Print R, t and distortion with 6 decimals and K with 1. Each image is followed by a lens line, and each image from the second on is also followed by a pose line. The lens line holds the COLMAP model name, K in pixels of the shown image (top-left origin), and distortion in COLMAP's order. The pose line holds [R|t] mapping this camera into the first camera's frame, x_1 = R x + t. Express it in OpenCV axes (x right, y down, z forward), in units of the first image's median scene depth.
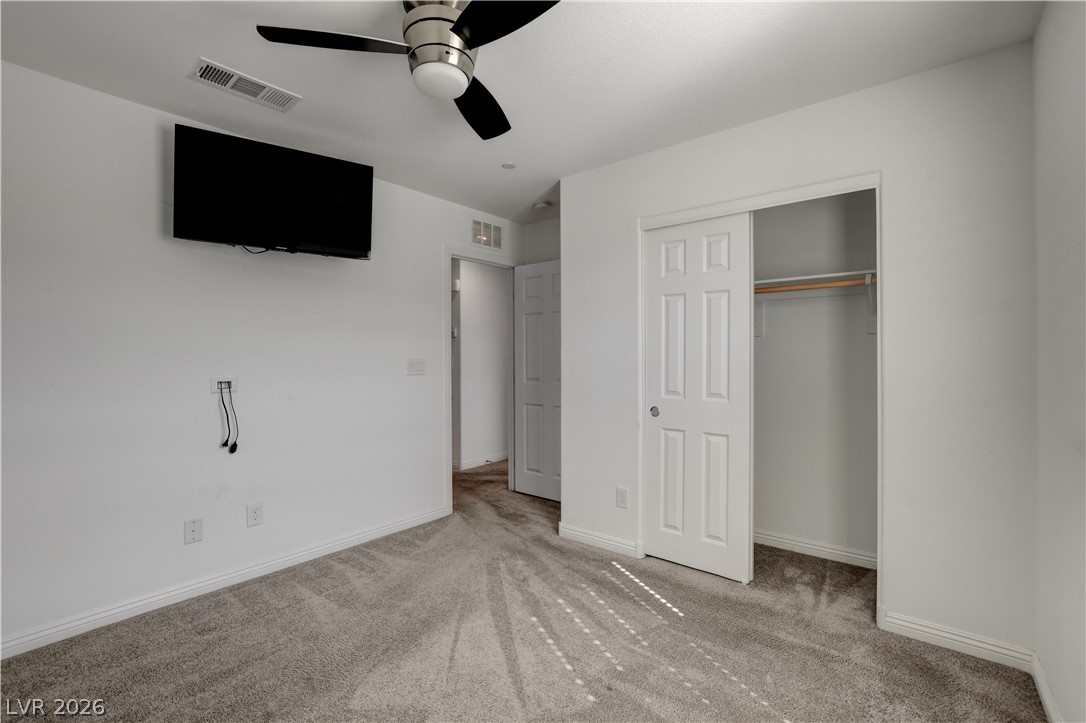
lens RADIAL K [[478.8, 0, 538.6], [0, 478.8, 360.1], [0, 0, 1]] dist [-0.004761, -0.000032]
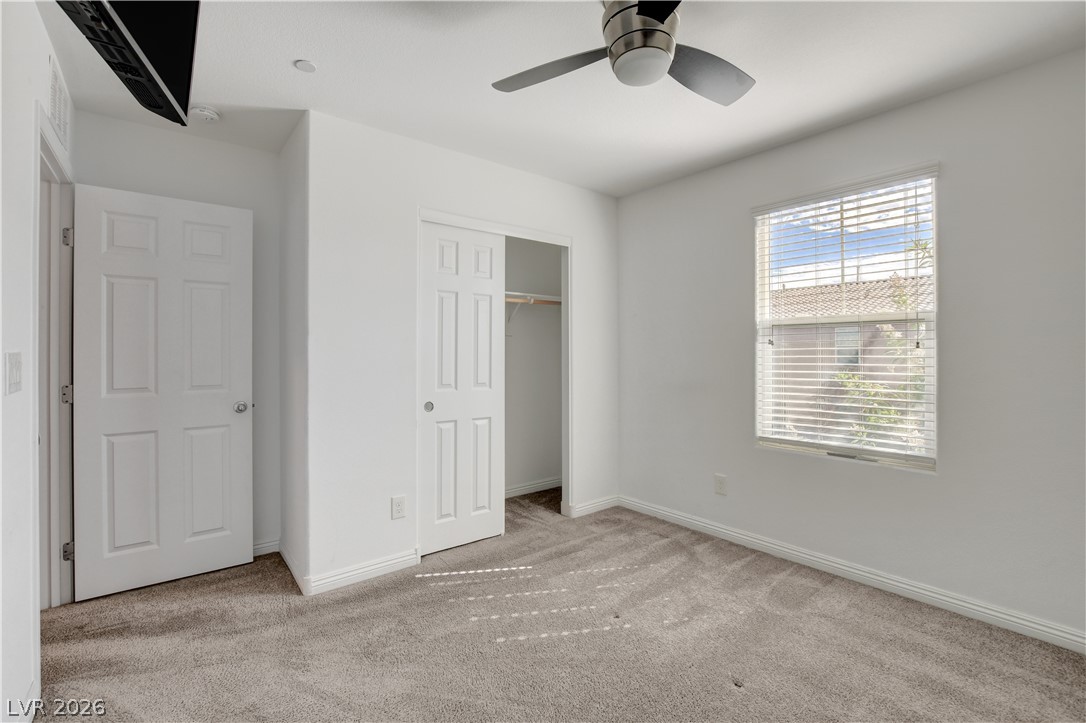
lens RADIAL K [[478.8, 0, 544.5], [0, 478.8, 362.1], [0, 0, 1]] dist [-0.004761, -0.000032]
pose [[0.211975, -0.014758, 0.977164, -0.695231], [0.007916, 0.999879, 0.013384, 0.005960], [-0.977243, 0.004898, 0.212066, 0.585320]]
